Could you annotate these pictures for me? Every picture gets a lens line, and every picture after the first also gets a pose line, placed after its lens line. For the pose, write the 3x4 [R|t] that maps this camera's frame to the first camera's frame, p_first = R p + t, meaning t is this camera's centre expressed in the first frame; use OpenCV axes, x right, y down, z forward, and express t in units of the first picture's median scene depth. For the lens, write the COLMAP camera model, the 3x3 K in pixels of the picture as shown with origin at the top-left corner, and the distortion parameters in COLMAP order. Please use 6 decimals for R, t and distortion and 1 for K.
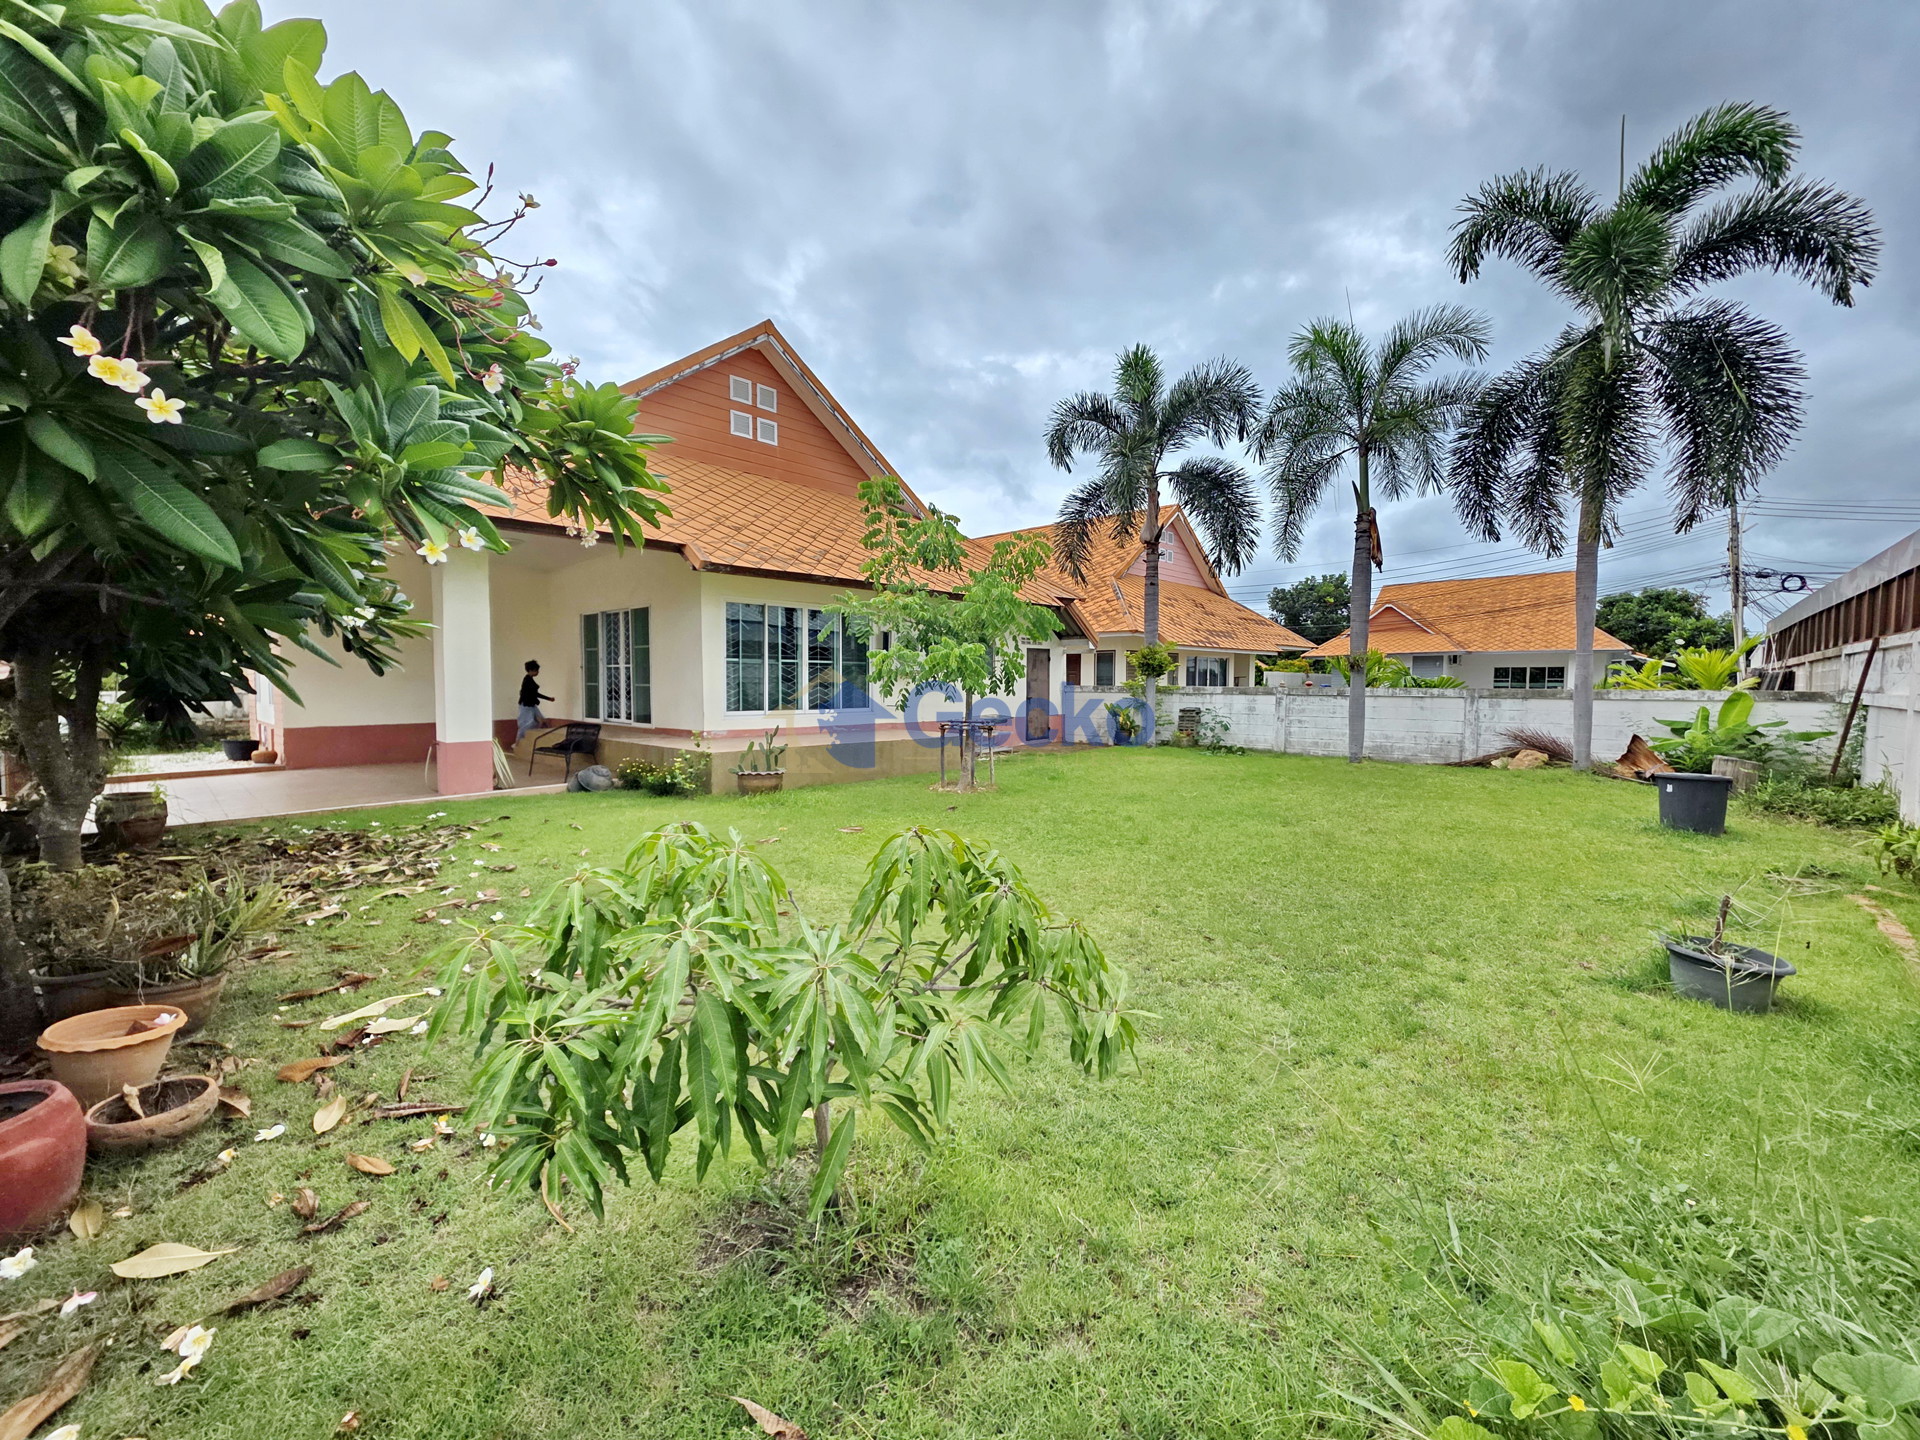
lens RADIAL K [[752.7, 0, 937.3], [0, 752.7, 710.9], [0, 0, 1]] dist [-0.000196, 0.000011]
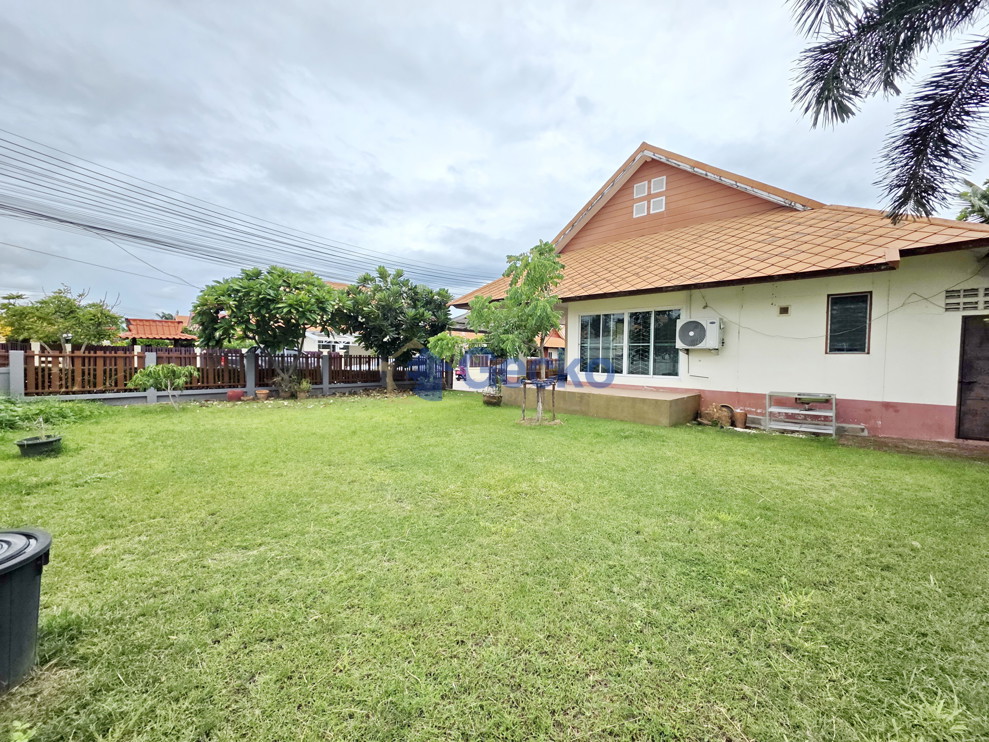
lens RADIAL K [[387.7, 0, 482.8], [0, 387.7, 366.3], [0, 0, 1]] dist [-0.000196, 0.000011]
pose [[-0.001390, 0.017383, -0.999848, 0.755382], [-0.062206, 0.997911, 0.017435, -0.015378], [0.998062, 0.062221, -0.000306, 0.780368]]
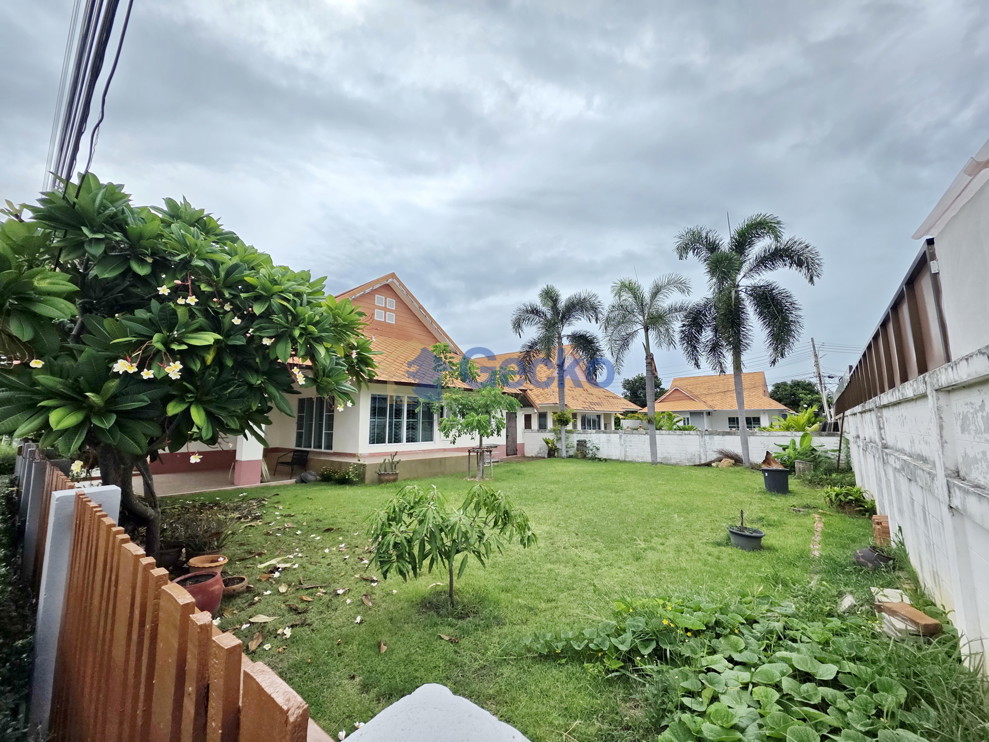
lens RADIAL K [[387.7, 0, 482.8], [0, 387.7, 366.3], [0, 0, 1]] dist [-0.000196, 0.000011]
pose [[0.998226, 0.003542, 0.059430, -0.020628], [0.007518, 0.982739, -0.184846, -0.011035], [-0.059059, 0.184965, 0.980969, -0.165233]]
